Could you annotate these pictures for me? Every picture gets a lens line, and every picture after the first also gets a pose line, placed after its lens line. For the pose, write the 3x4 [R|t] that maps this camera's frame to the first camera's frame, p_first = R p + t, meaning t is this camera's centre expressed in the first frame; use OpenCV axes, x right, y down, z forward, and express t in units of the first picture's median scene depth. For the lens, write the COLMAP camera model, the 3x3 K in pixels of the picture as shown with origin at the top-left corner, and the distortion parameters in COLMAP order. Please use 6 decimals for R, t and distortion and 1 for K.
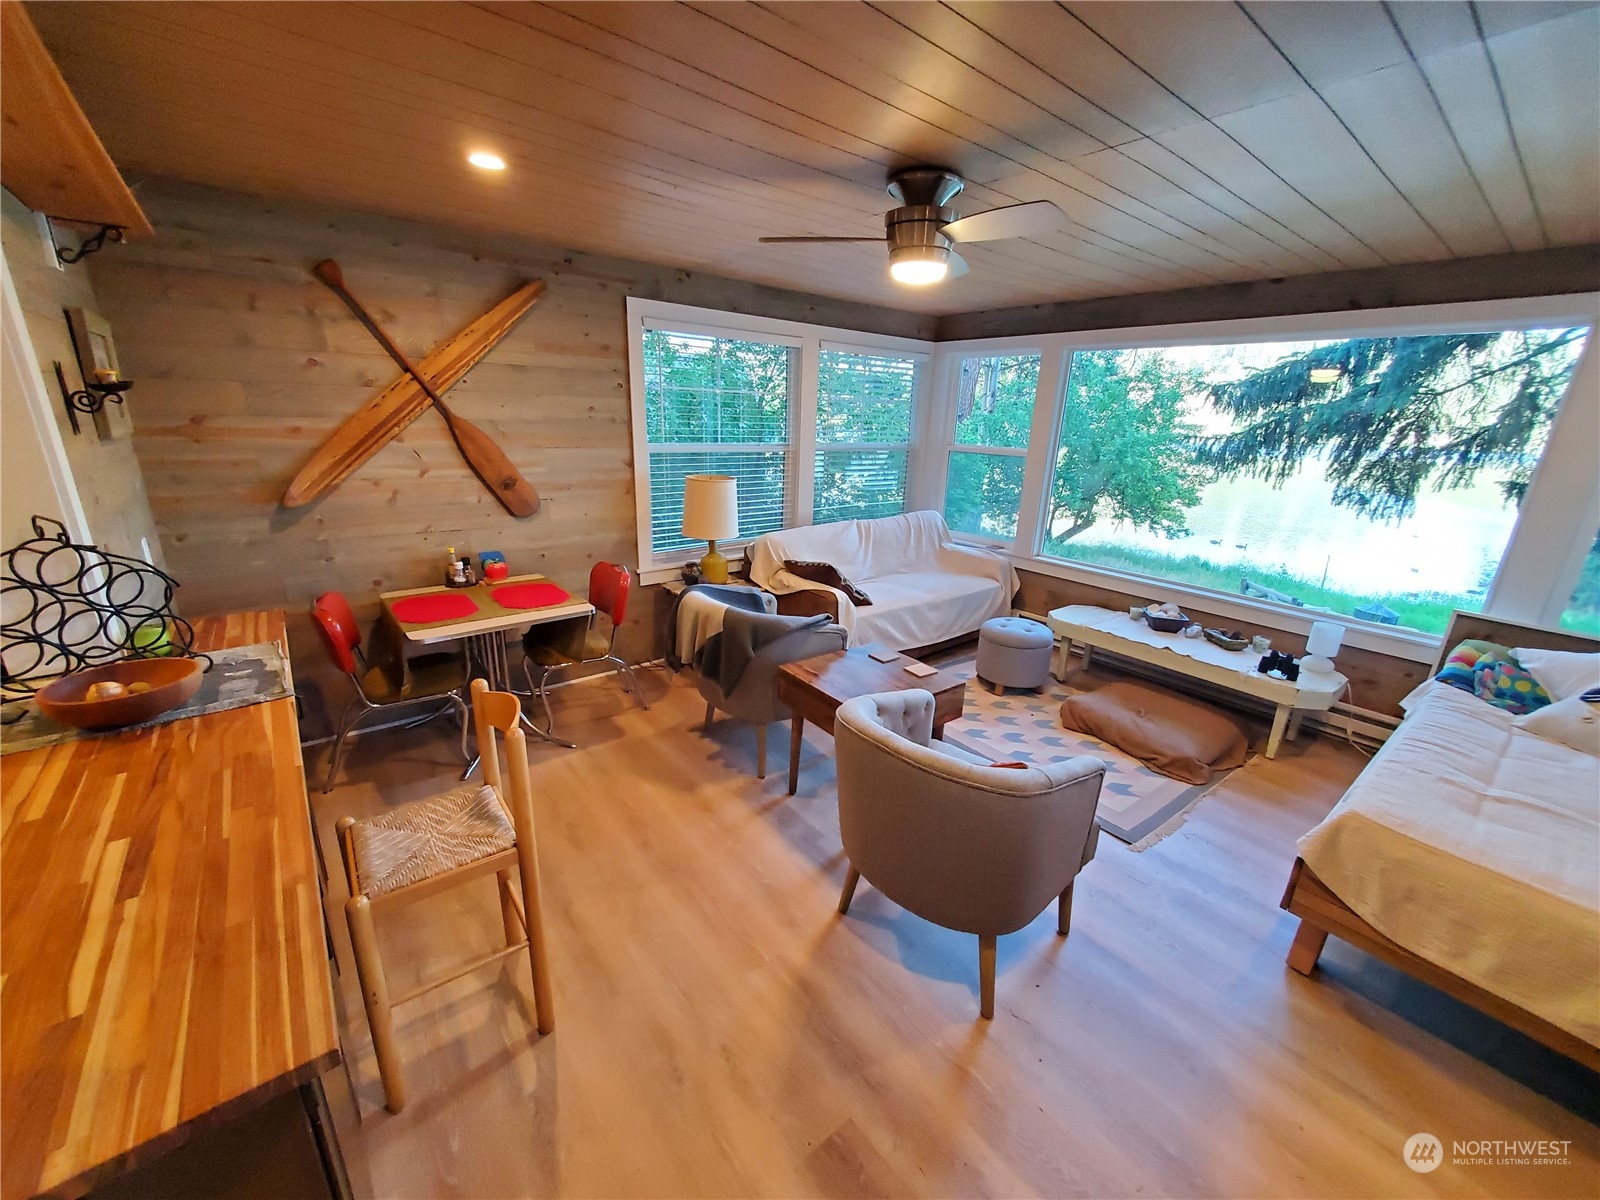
lens RADIAL K [[632.6, 0, 803.3], [0, 632.6, 616.4], [0, 0, 1]] dist [0.001759, 0.000005]
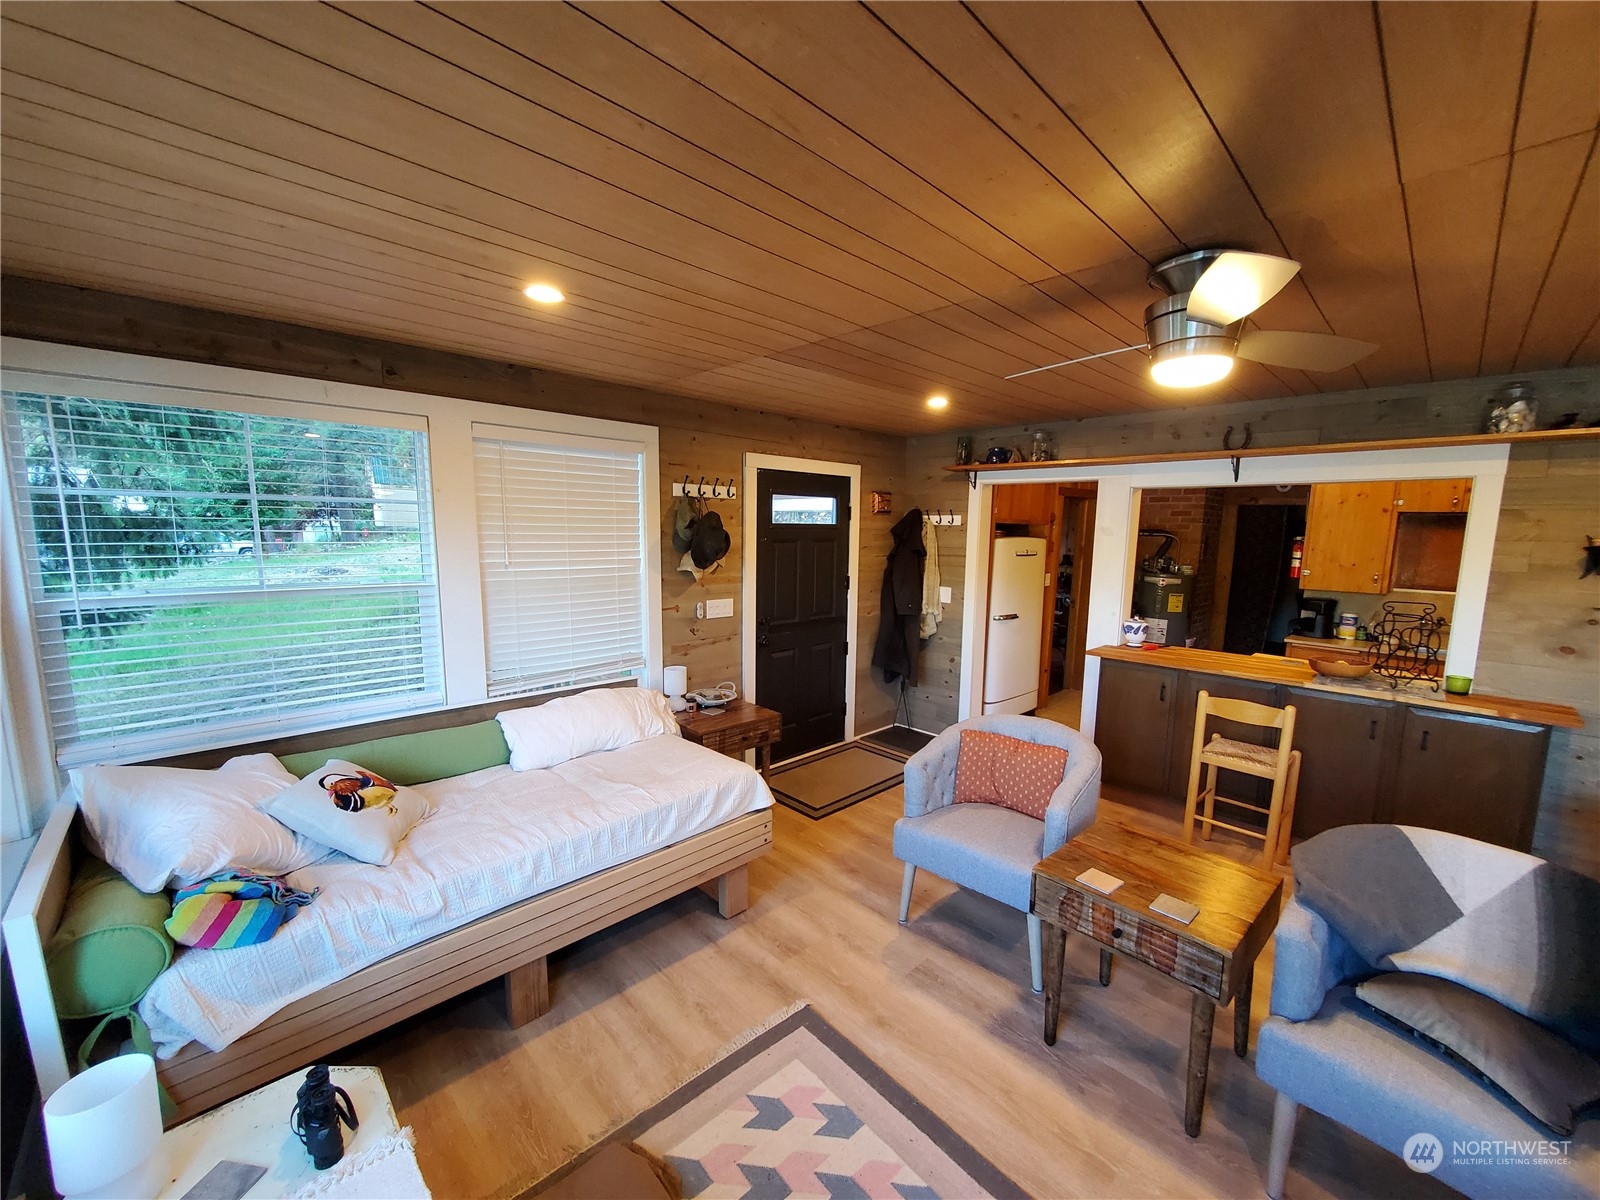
lens RADIAL K [[641.2, 0, 815.0], [0, 641.2, 609.7], [0, 0, 1]] dist [0.016337, 0.000091]
pose [[-0.992114, -0.037361, -0.119643, 0.434614], [-0.084806, 0.902967, 0.421258, -0.343686], [0.092295, 0.428083, -0.899014, 1.071951]]
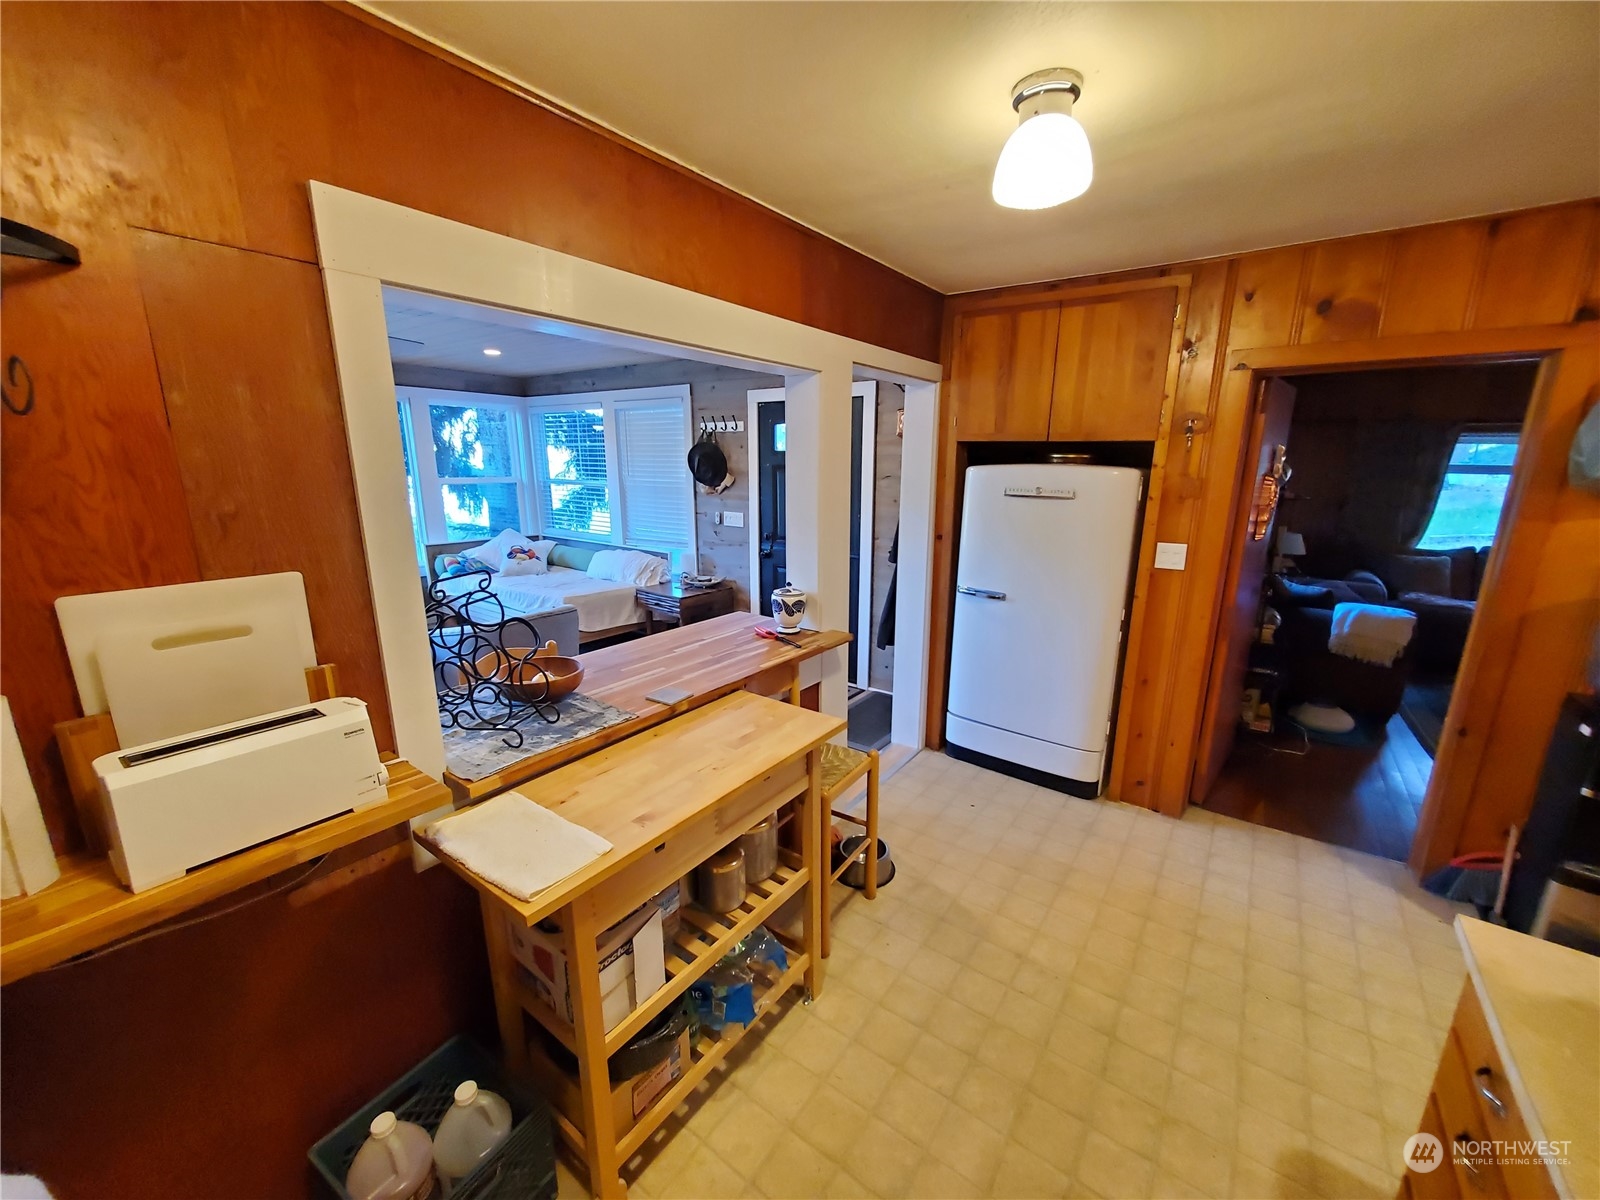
lens RADIAL K [[636.0, 0, 809.0], [0, 636.0, 615.6], [0, 0, 1]] dist [0.000982, -0.000104]
pose [[-0.259565, -0.267677, 0.927887, -0.893907], [0.278868, 0.899112, 0.337386, -0.111107], [-0.924586, 0.346332, -0.158732, 0.235743]]
